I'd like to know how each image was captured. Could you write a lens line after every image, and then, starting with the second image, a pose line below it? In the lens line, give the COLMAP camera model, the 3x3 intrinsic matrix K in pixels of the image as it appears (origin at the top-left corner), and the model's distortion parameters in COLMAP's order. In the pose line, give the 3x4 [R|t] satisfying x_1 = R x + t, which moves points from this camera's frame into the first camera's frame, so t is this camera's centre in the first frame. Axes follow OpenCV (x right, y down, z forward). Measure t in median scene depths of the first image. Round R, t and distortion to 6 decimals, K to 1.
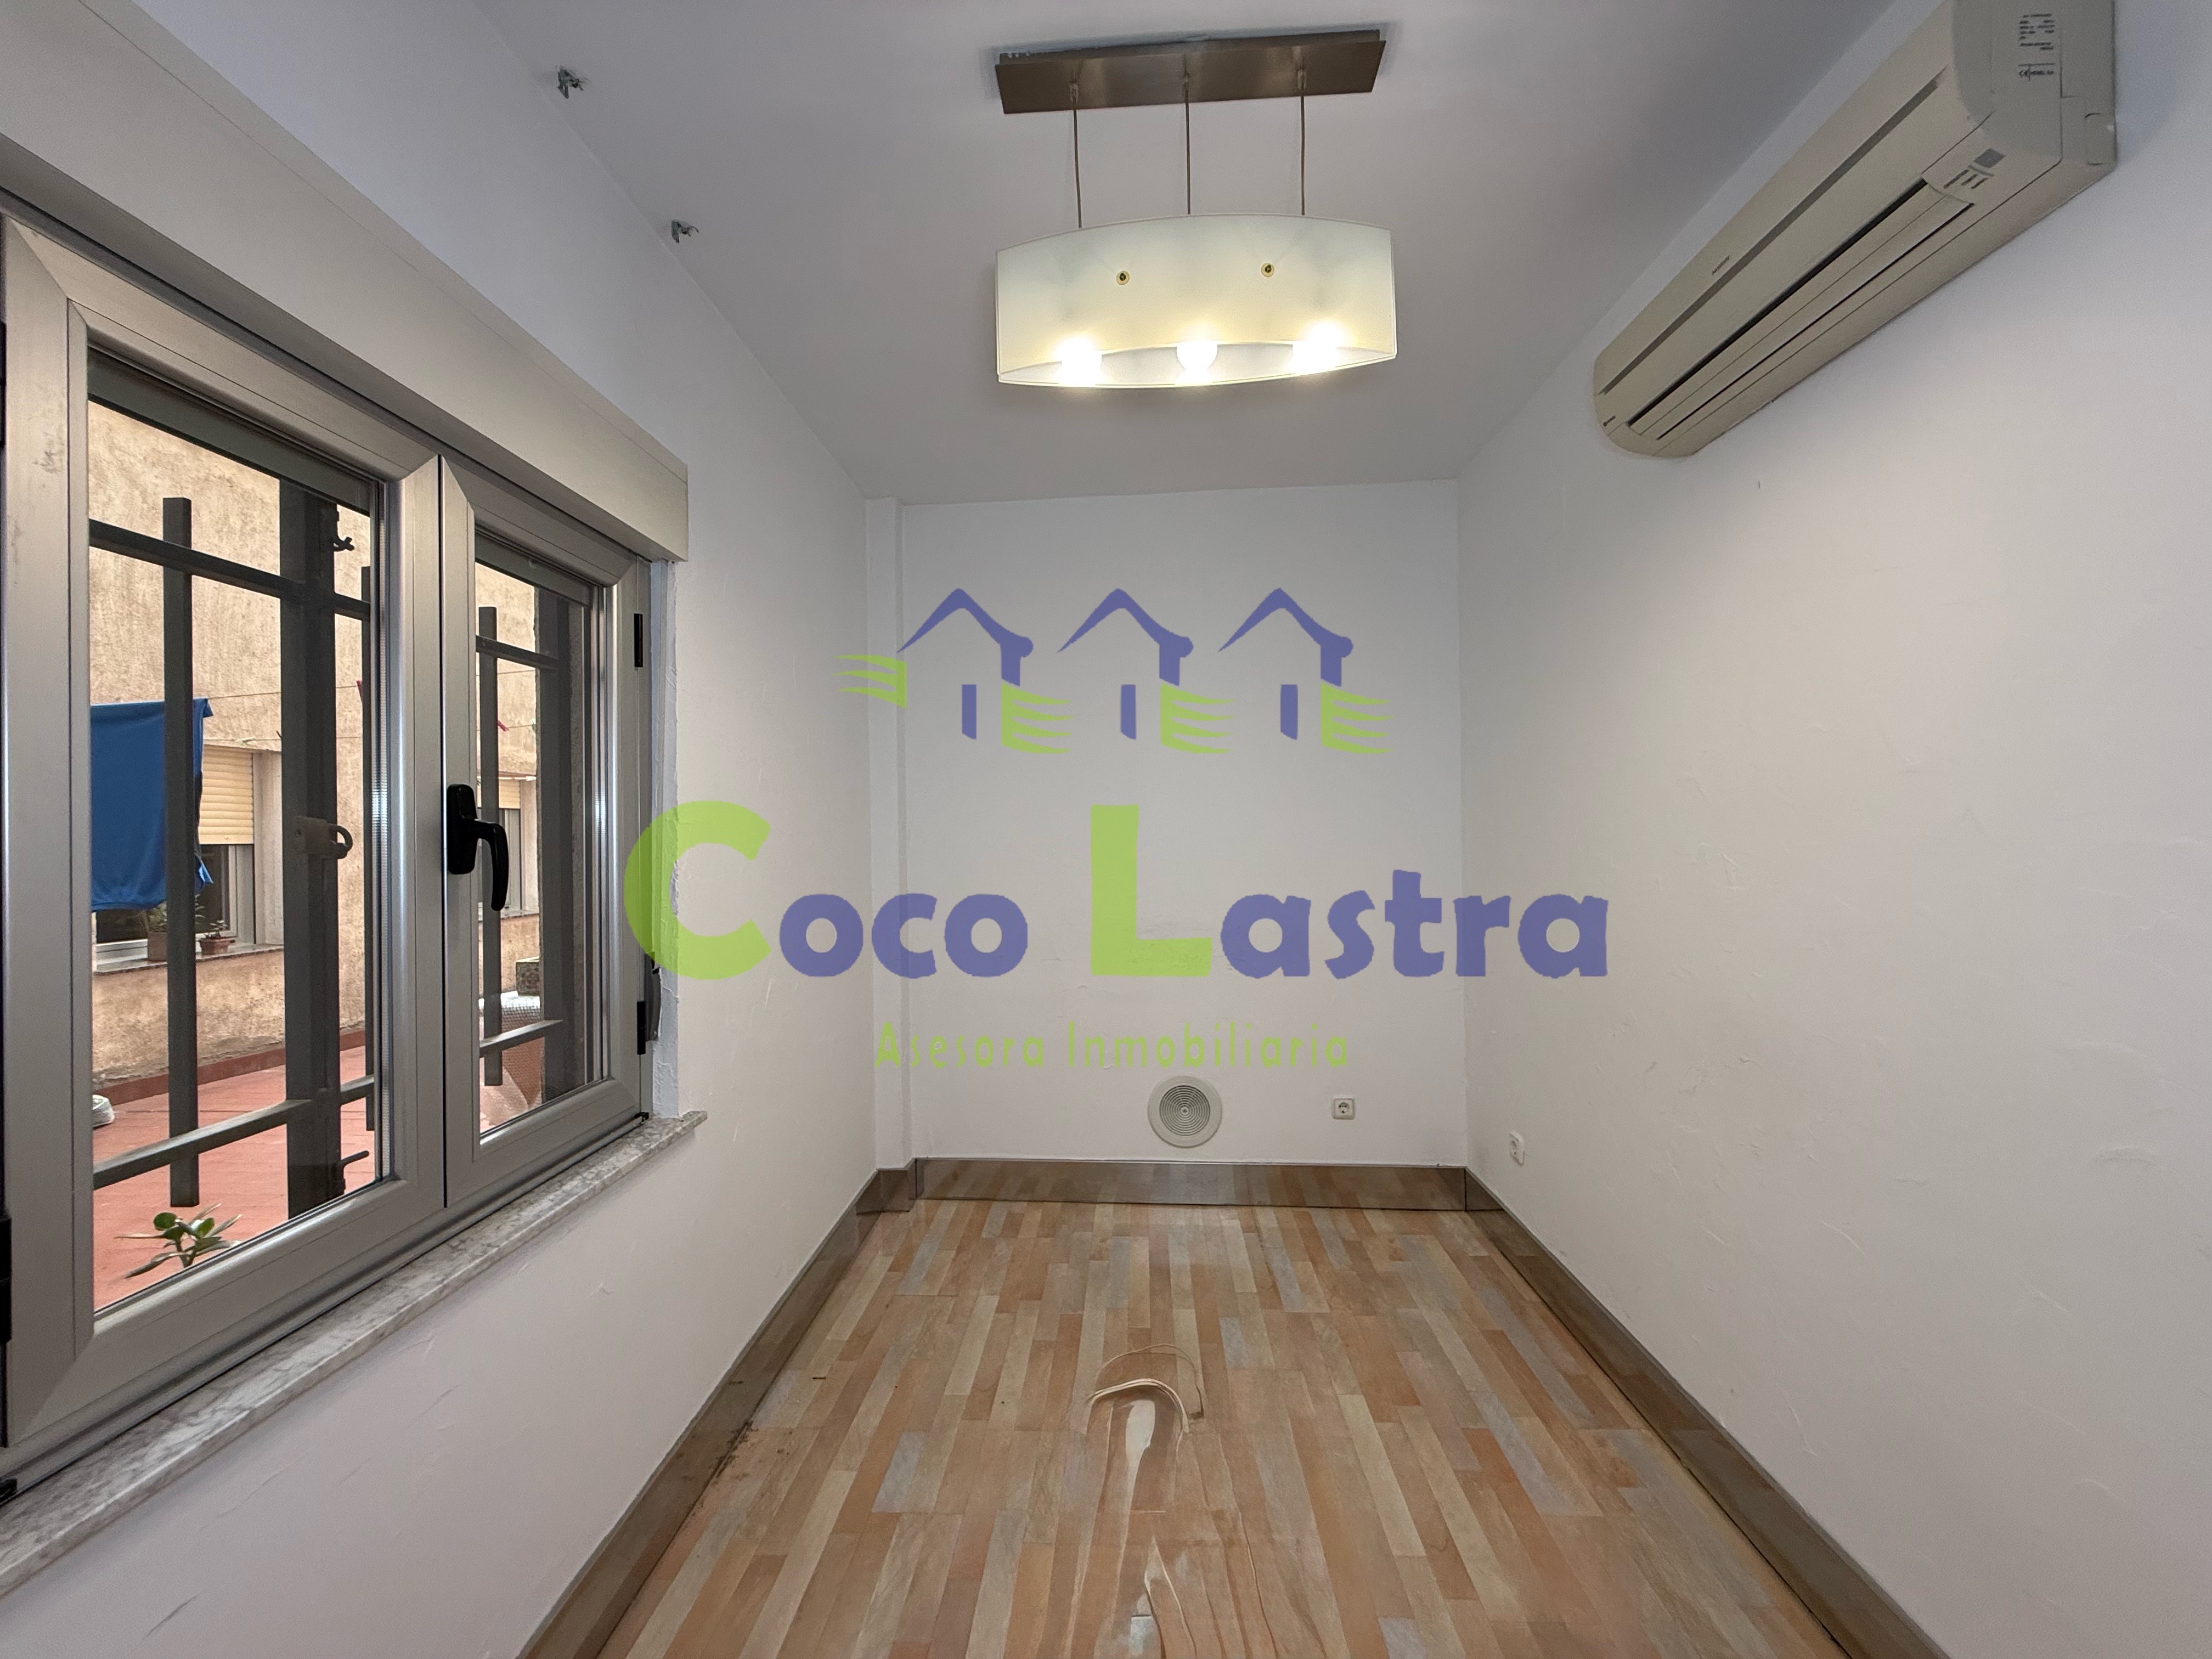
lens RADIAL K [[877.4, 0, 1099.3], [0, 877.4, 830.3], [0, 0, 1]] dist [0.000554, -0.000511]
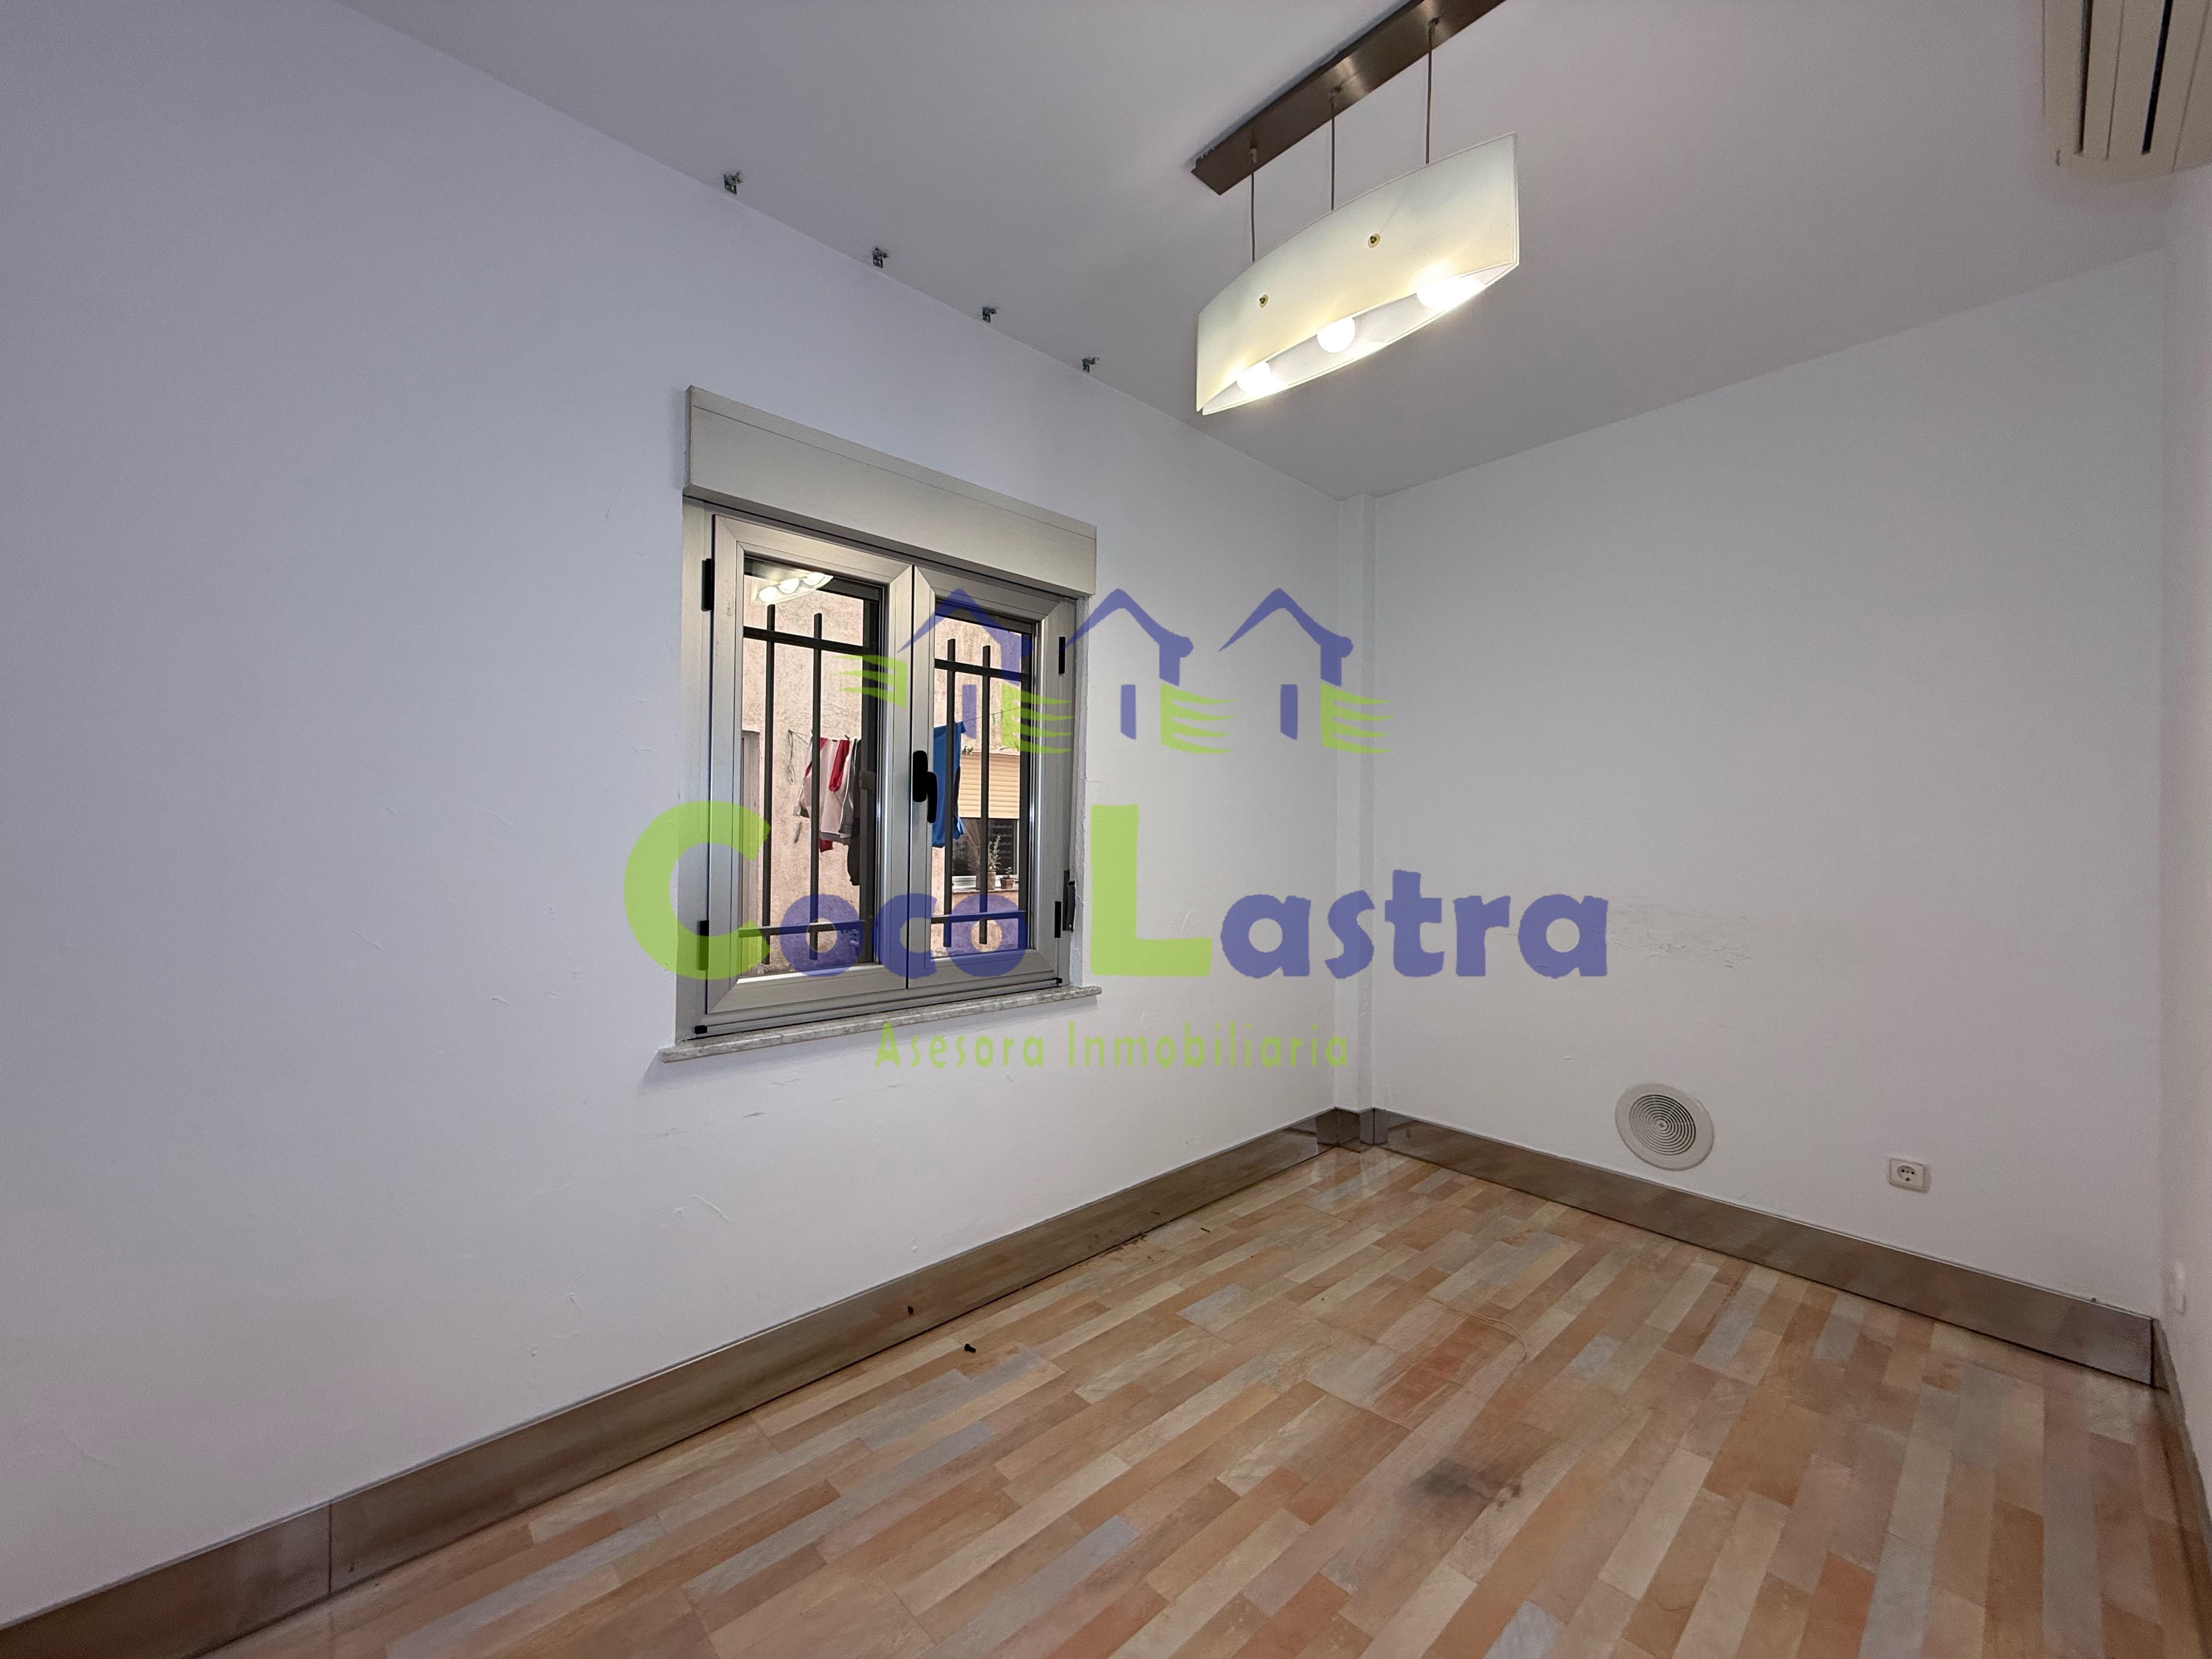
lens RADIAL K [[877.4, 0, 1102.4], [0, 877.4, 828.5], [0, 0, 1]] dist [0.000554, -0.000511]
pose [[0.715011, 0.016383, -0.698921, 0.389009], [-0.017439, 0.999832, 0.005596, 0.044580], [0.698896, 0.008187, 0.715177, 0.001861]]
